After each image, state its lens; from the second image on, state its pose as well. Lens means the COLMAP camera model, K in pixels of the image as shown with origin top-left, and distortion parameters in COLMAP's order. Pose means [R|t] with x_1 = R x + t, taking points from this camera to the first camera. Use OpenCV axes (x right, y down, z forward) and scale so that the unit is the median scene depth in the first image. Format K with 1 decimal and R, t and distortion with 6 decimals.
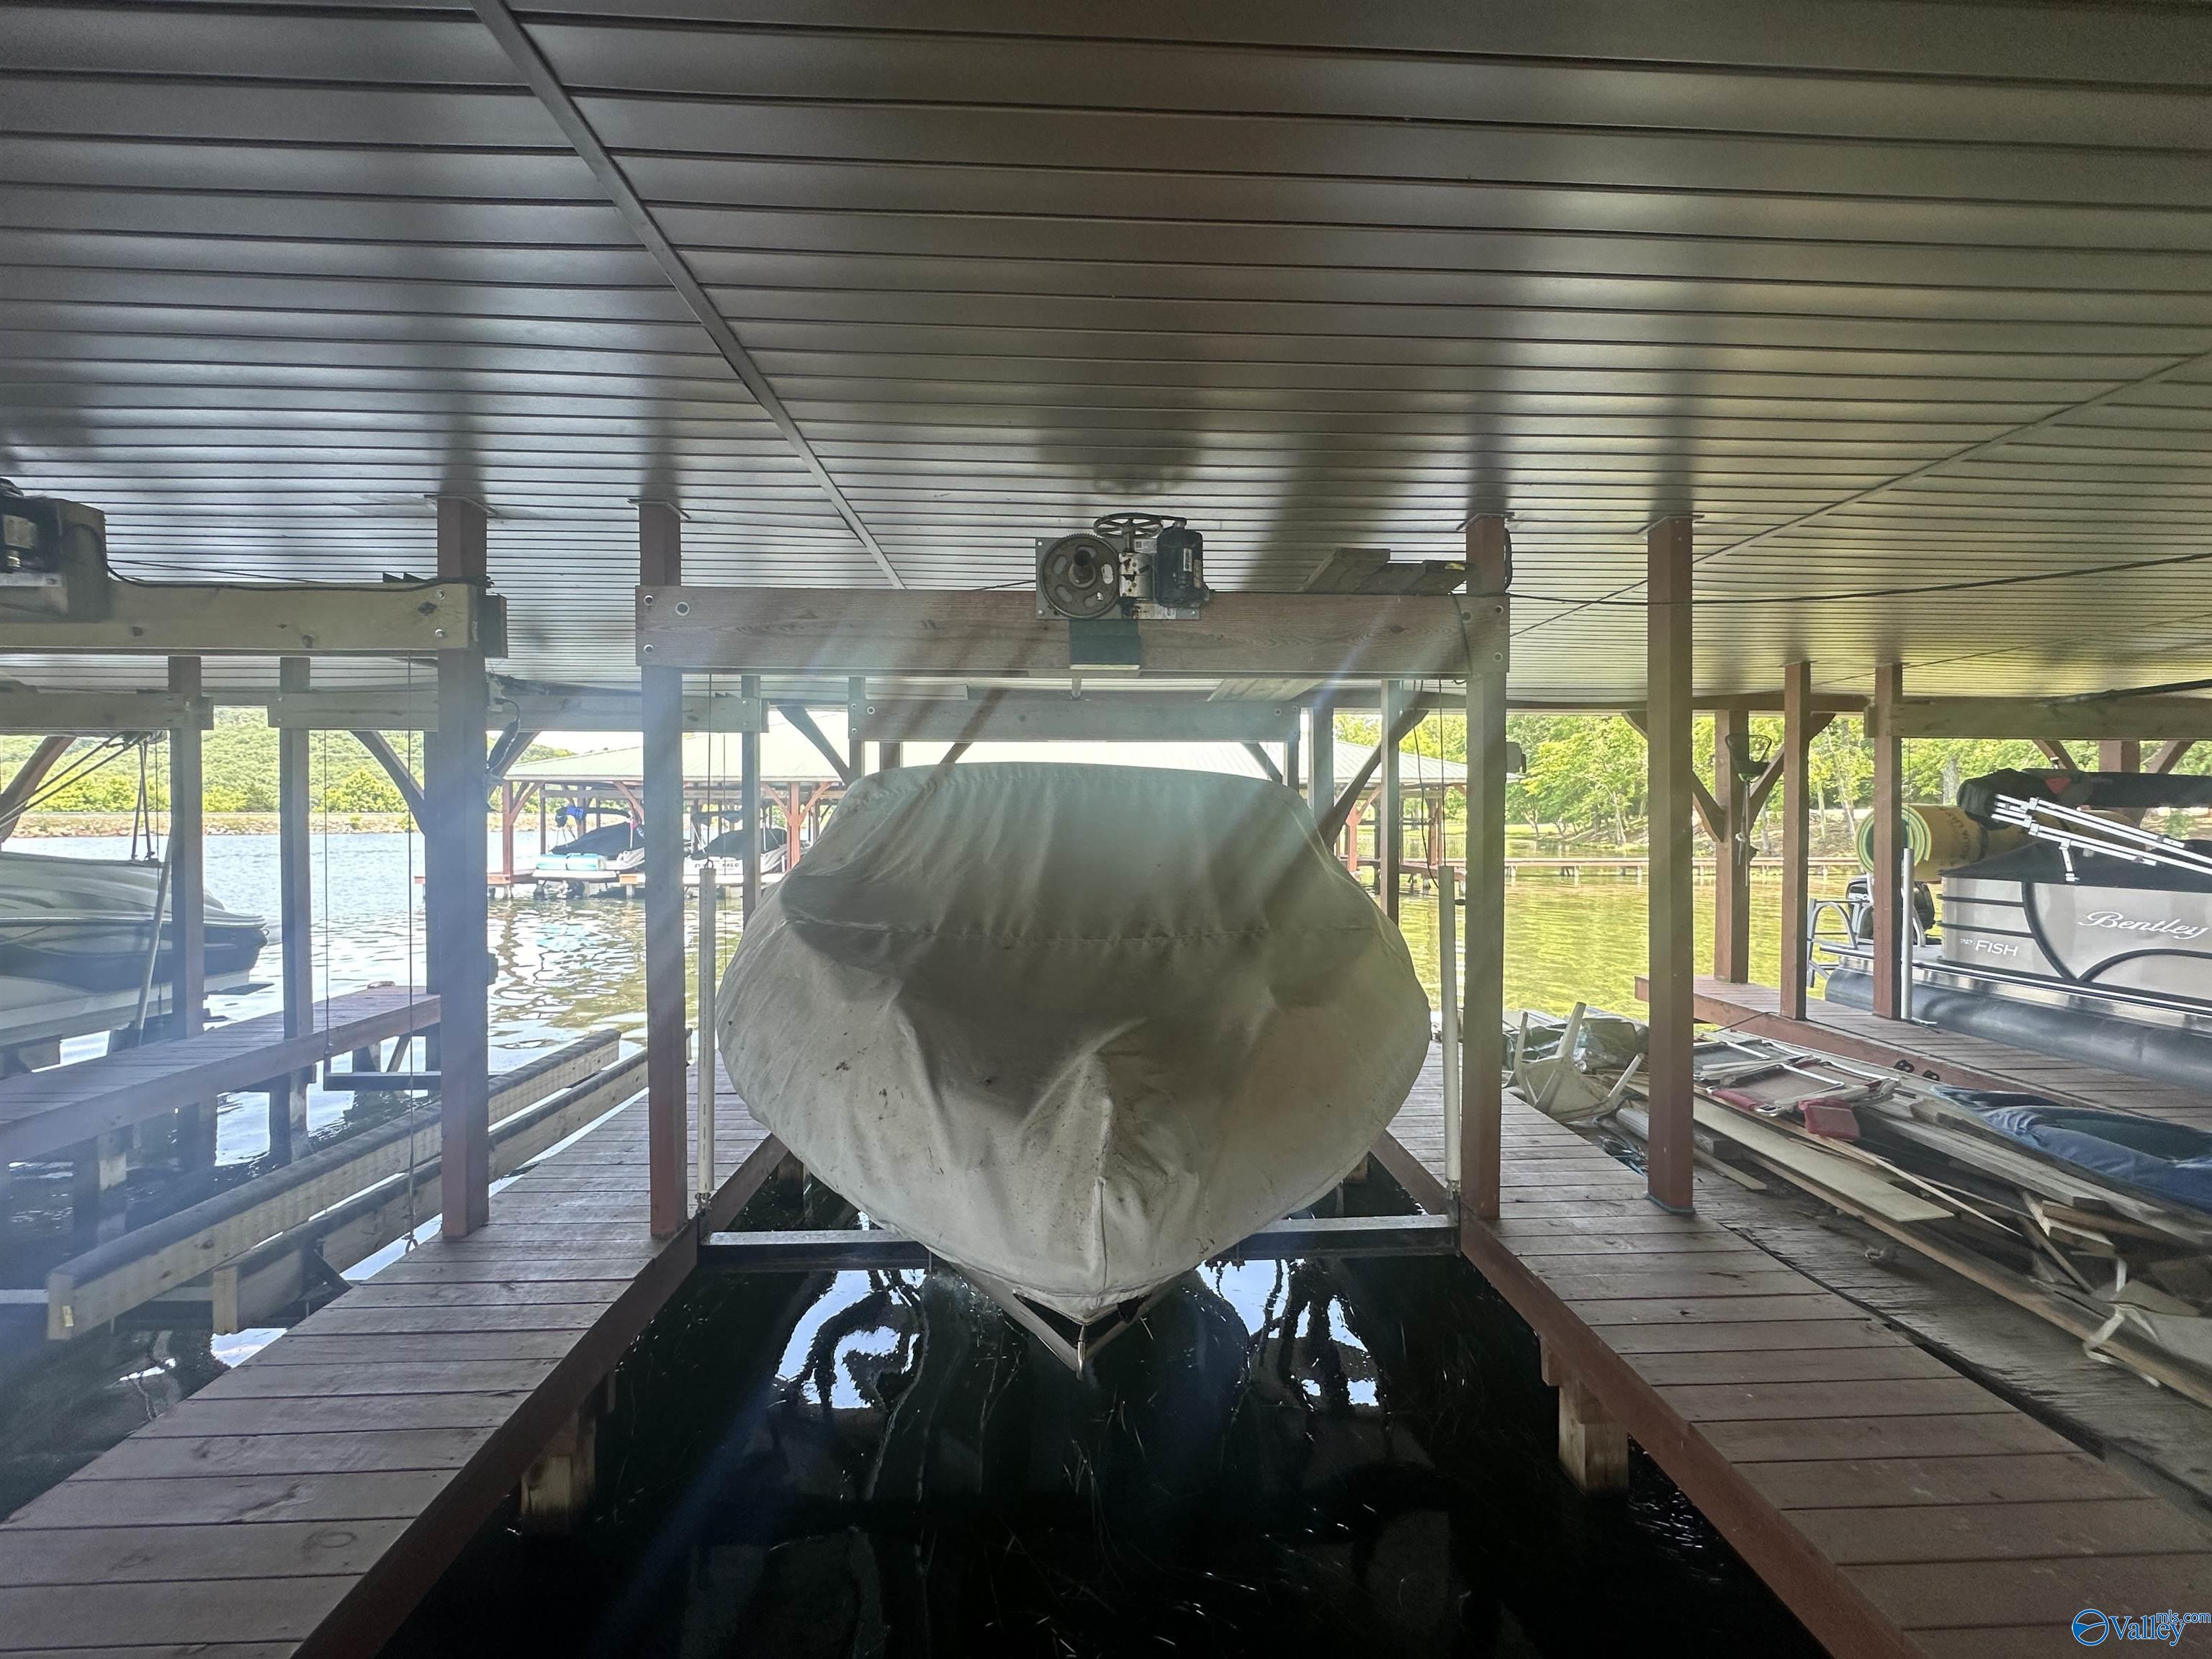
lens RADIAL K [[880.6, 0, 1102.5], [0, 880.6, 823.6], [0, 0, 1]] dist [-0.001261, 0.000591]
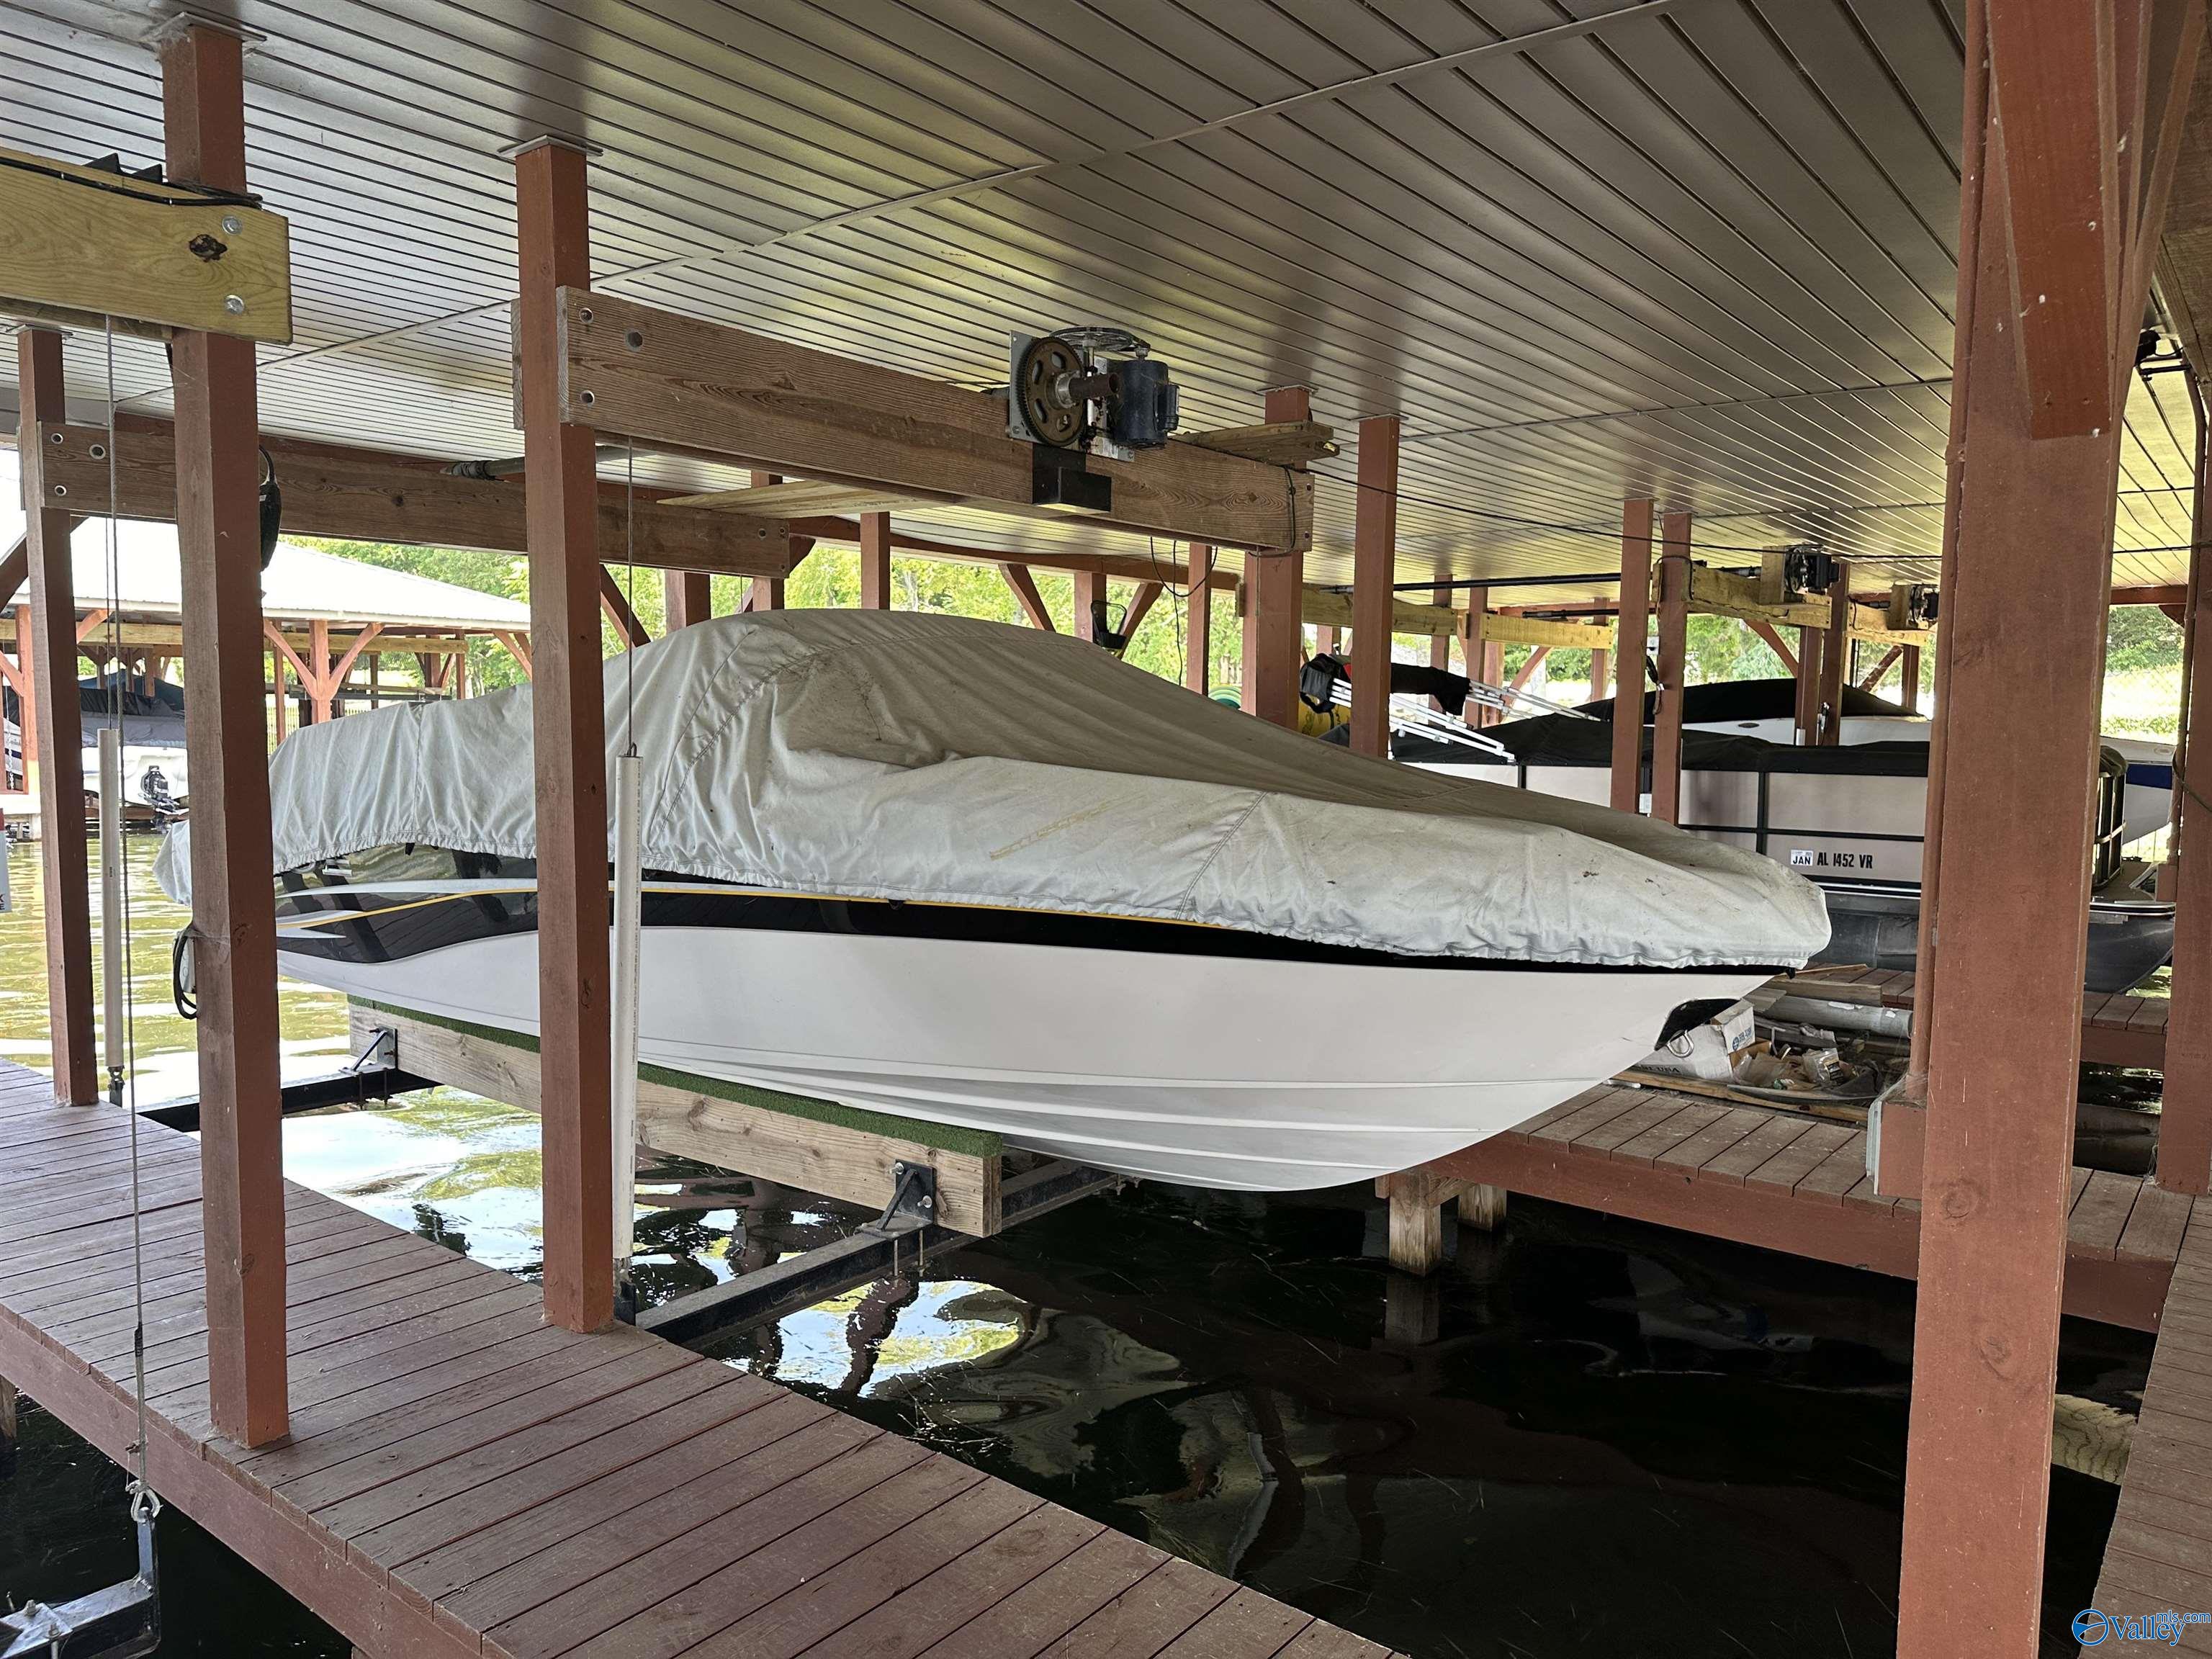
lens RADIAL K [[1547.5, 0, 1104.0], [0, 1547.5, 832.9], [0, 0, 1]] dist [0.049001, -0.050773]
pose [[0.650704, -0.051534, 0.757581, -1.100389], [-0.013573, 0.996746, 0.079461, 0.011115], [-0.759210, -0.061988, 0.647887, 0.008138]]
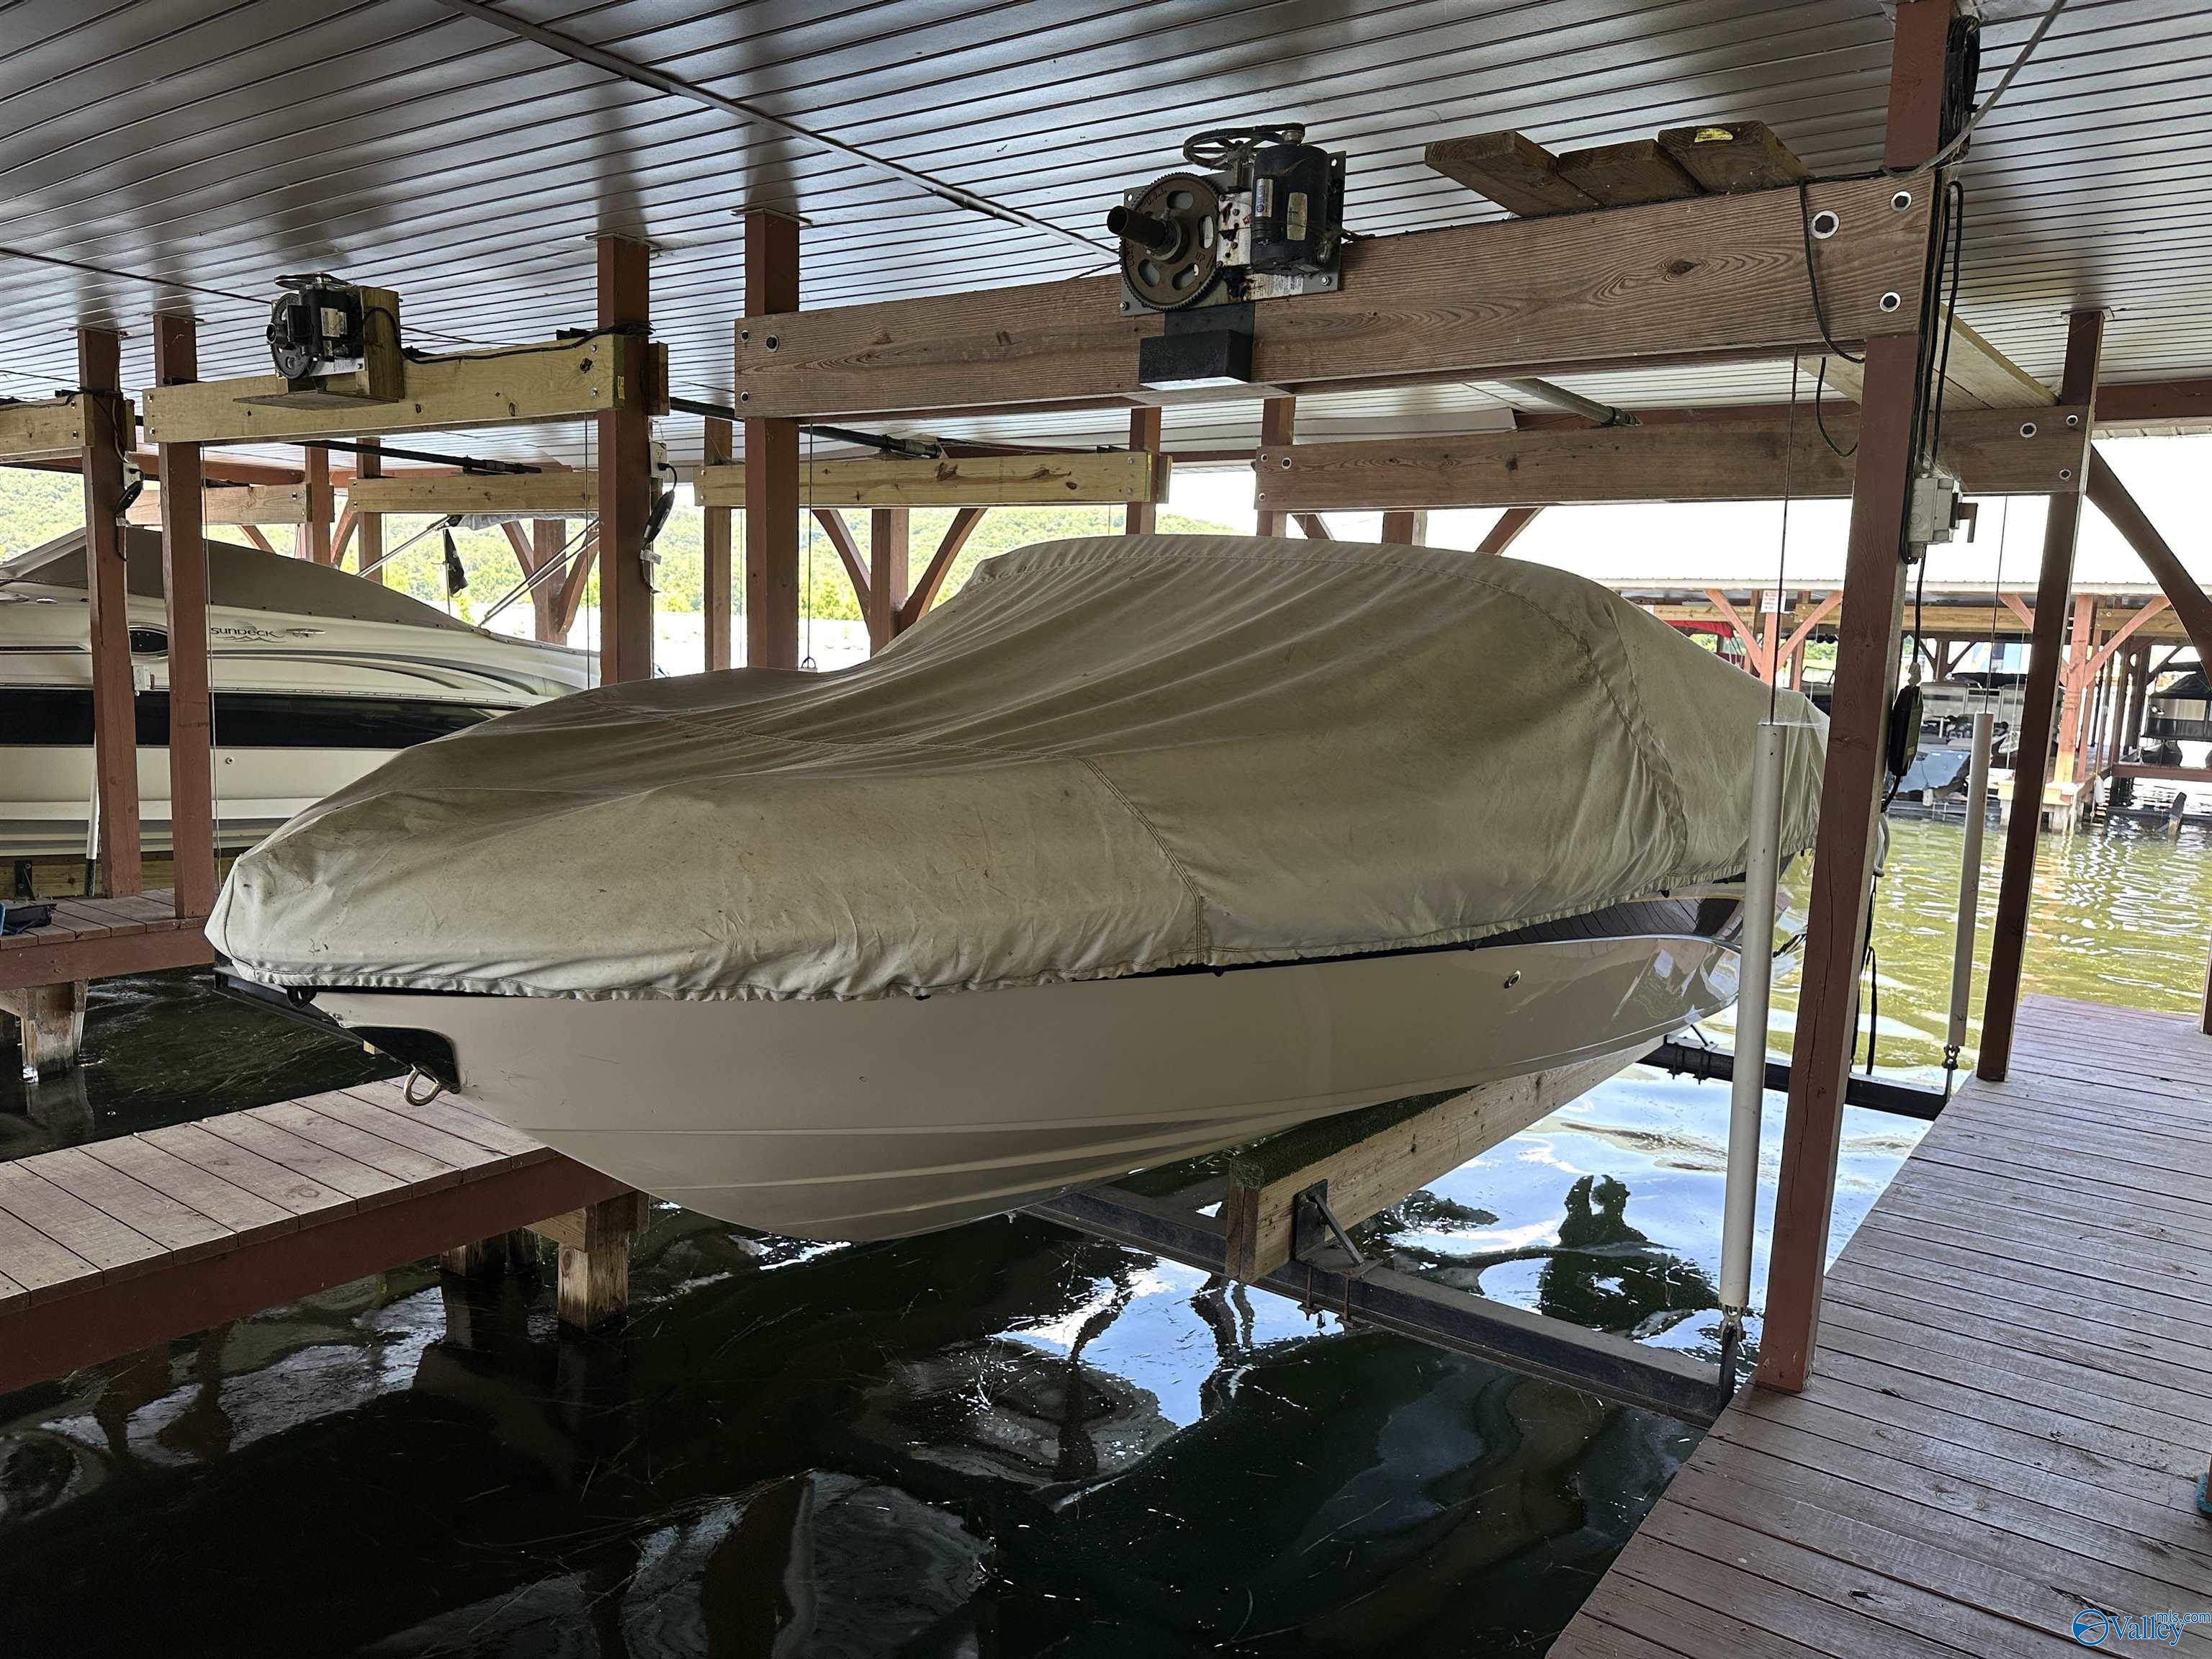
lens RADIAL K [[1547.5, 0, 1104.0], [0, 1547.5, 832.9], [0, 0, 1]] dist [0.049001, -0.050773]
pose [[0.782492, 0.110005, -0.612867, 0.693461], [-0.044974, 0.991685, 0.120577, 0.018538], [0.621035, -0.066787, 0.780933, 0.030697]]
